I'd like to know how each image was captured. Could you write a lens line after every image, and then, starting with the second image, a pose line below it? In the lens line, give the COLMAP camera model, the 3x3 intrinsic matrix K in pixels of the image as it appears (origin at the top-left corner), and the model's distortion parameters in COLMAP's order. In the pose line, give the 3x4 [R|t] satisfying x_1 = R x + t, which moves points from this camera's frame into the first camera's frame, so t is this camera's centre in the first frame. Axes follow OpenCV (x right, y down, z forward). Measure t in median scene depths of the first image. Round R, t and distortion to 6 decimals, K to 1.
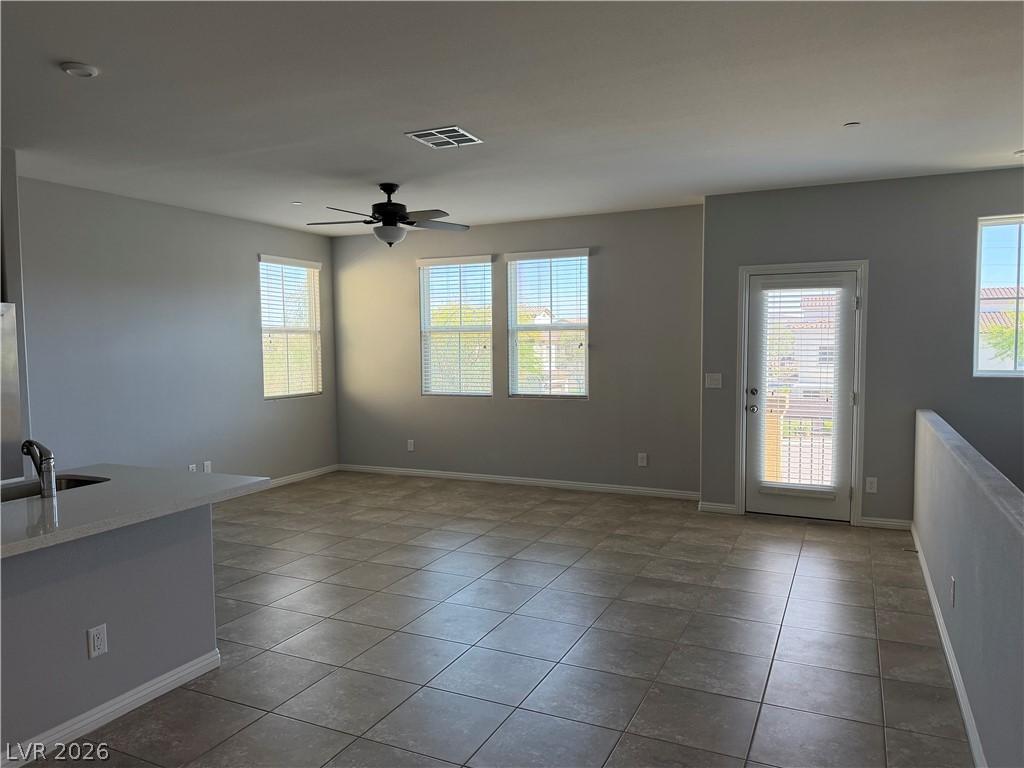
lens RADIAL K [[714.8, 0, 512.7], [0, 714.8, 387.7], [0, 0, 1]] dist [0.161608, -0.213138]
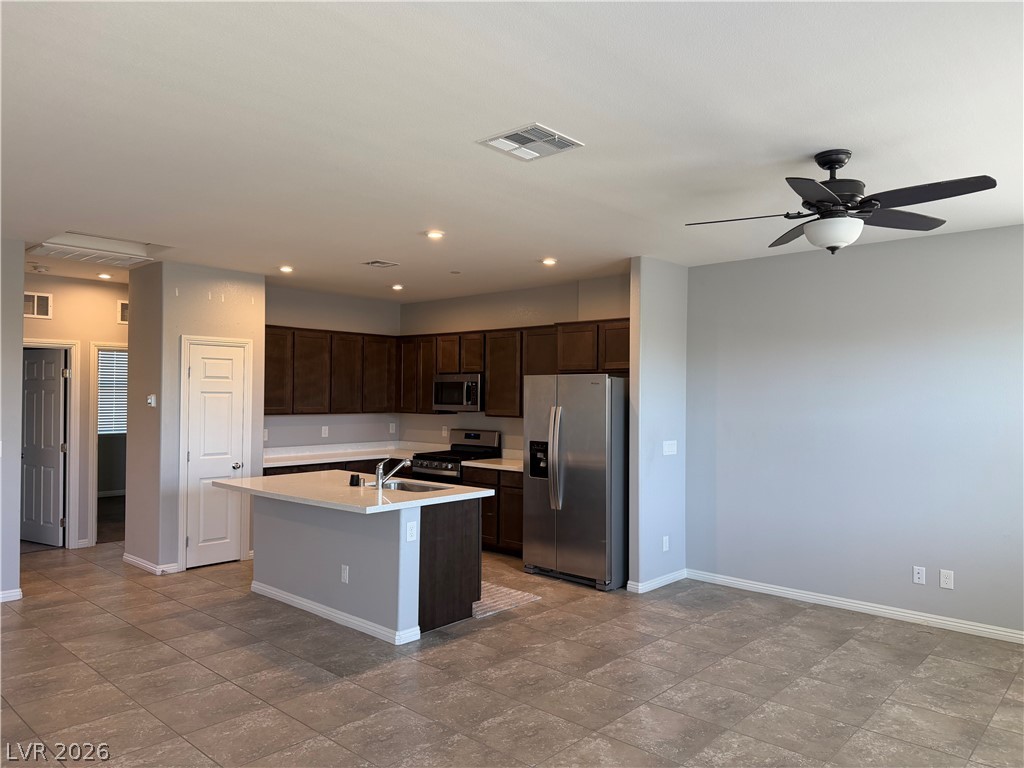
lens RADIAL K [[716.4, 0, 512.0], [0, 716.4, 384.0], [0, 0, 1]] dist [0.065877, -0.080691]
pose [[-0.295001, -0.010977, -0.955434, 0.385172], [-0.065790, 0.997794, 0.008850, -0.059573], [0.953229, 0.065469, -0.295073, 0.740609]]
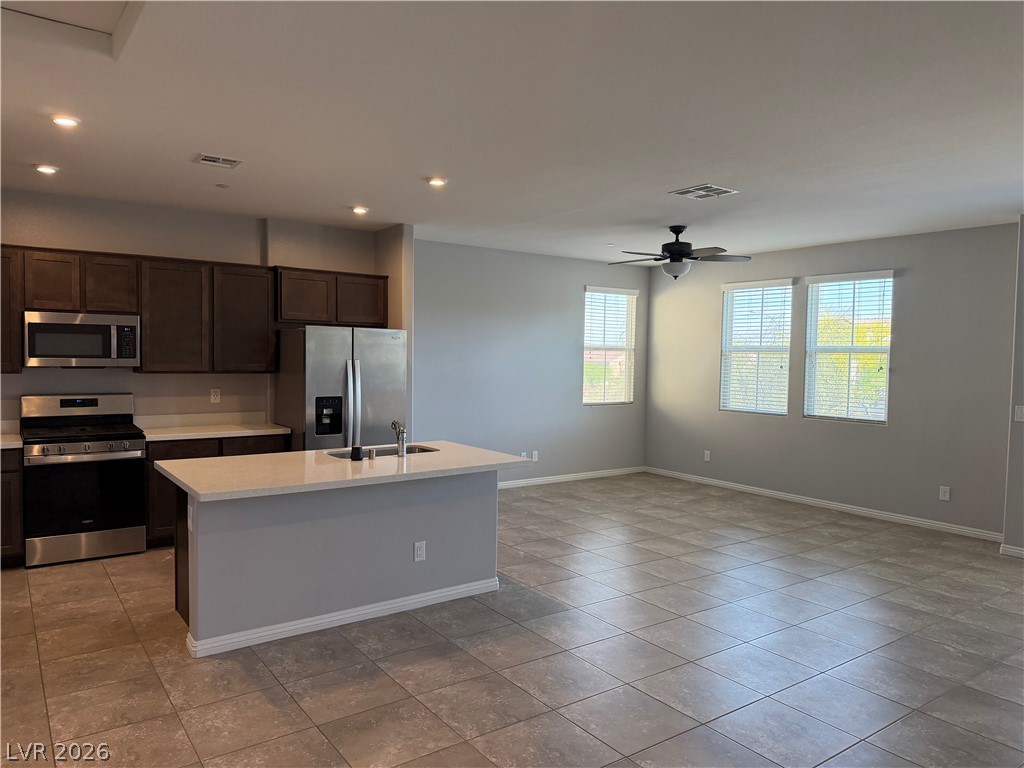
lens RADIAL K [[714.8, 0, 512.7], [0, 714.8, 387.7], [0, 0, 1]] dist [0.161608, -0.213138]
pose [[0.876325, 0.046689, -0.479452, 0.131851], [-0.053963, 0.998542, -0.001395, -0.005342], [0.478688, 0.027095, 0.877567, -0.108311]]
